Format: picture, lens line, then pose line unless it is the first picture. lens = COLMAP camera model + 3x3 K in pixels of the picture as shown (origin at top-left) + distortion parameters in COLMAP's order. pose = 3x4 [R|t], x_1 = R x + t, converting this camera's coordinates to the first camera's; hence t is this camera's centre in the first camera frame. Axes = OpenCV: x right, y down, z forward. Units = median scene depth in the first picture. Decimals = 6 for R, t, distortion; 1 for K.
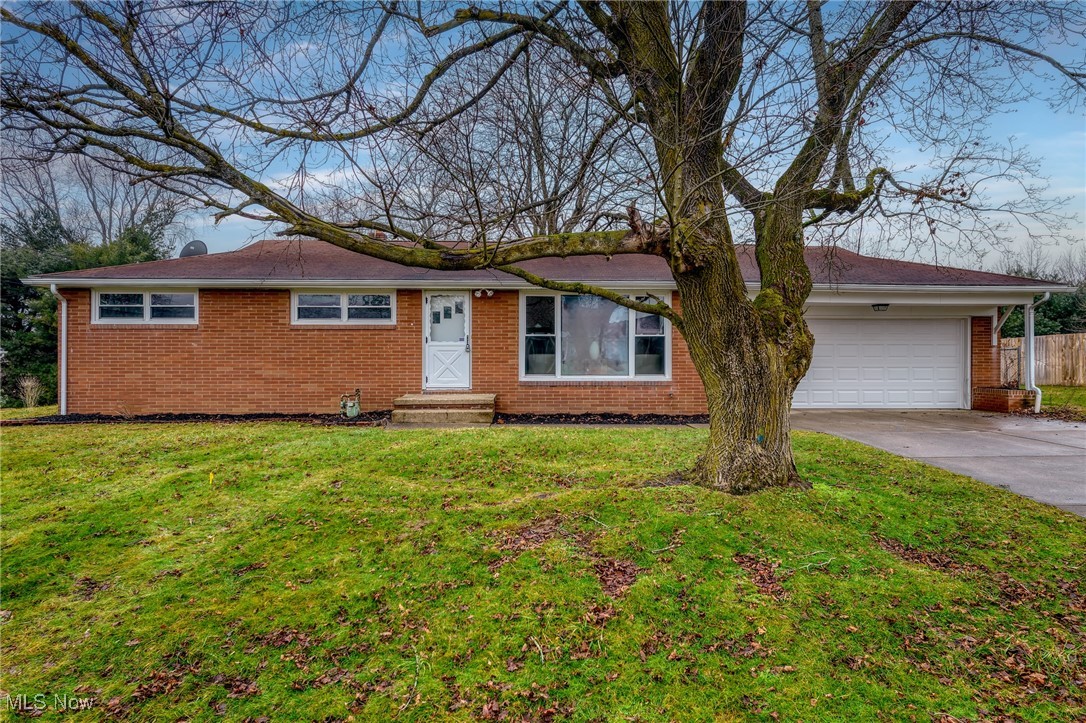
lens RADIAL K [[699.0, 0, 543.0], [0, 699.0, 361.5], [0, 0, 1]] dist [0.000871, 0.000565]
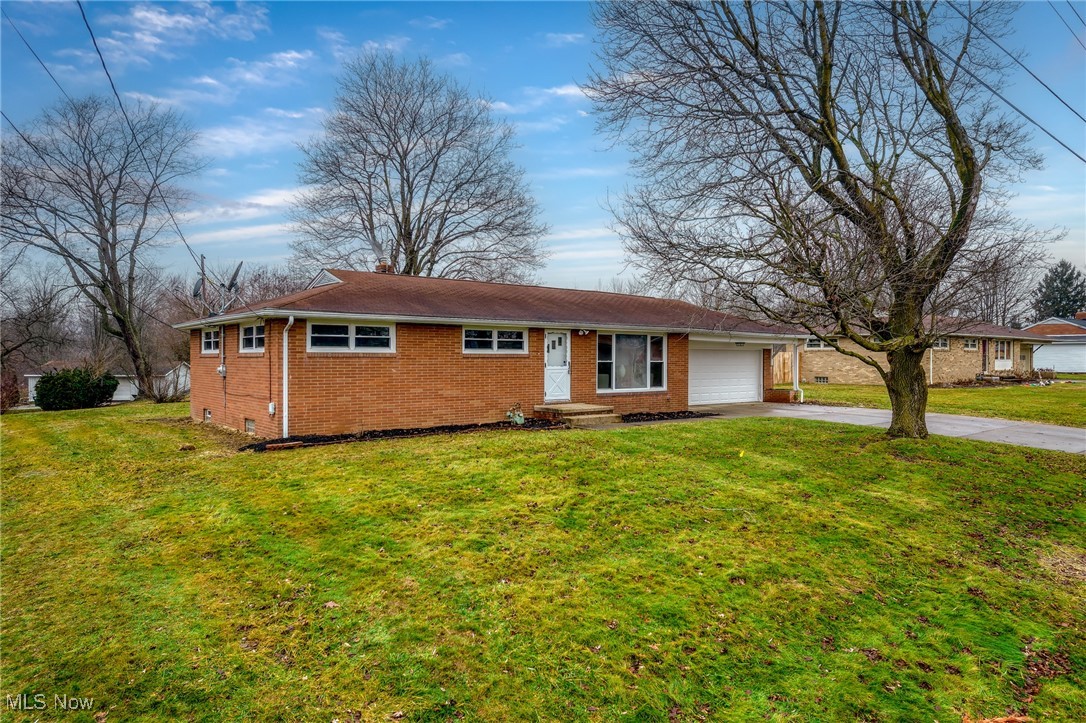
lens RADIAL K [[699.0, 0, 543.0], [0, 699.0, 361.5], [0, 0, 1]] dist [0.000871, 0.000565]
pose [[0.805971, -0.003282, 0.591946, -0.973462], [0.025975, 0.999218, -0.029826, 0.002594], [-0.591385, 0.039415, 0.805426, -0.090606]]
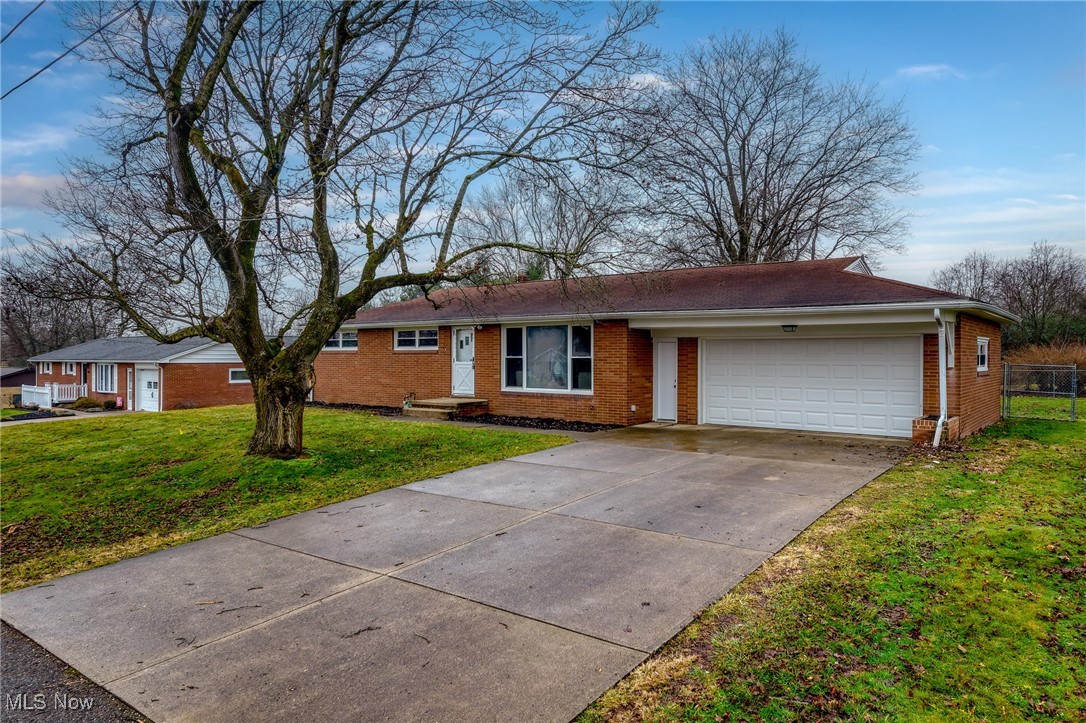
lens RADIAL K [[699.0, 0, 543.0], [0, 699.0, 361.5], [0, 0, 1]] dist [0.000871, 0.000565]
pose [[0.747814, 0.003325, -0.663900, 0.927079], [-0.025229, 0.999408, -0.023411, 0.000776], [0.663428, 0.034257, 0.747455, 0.045635]]
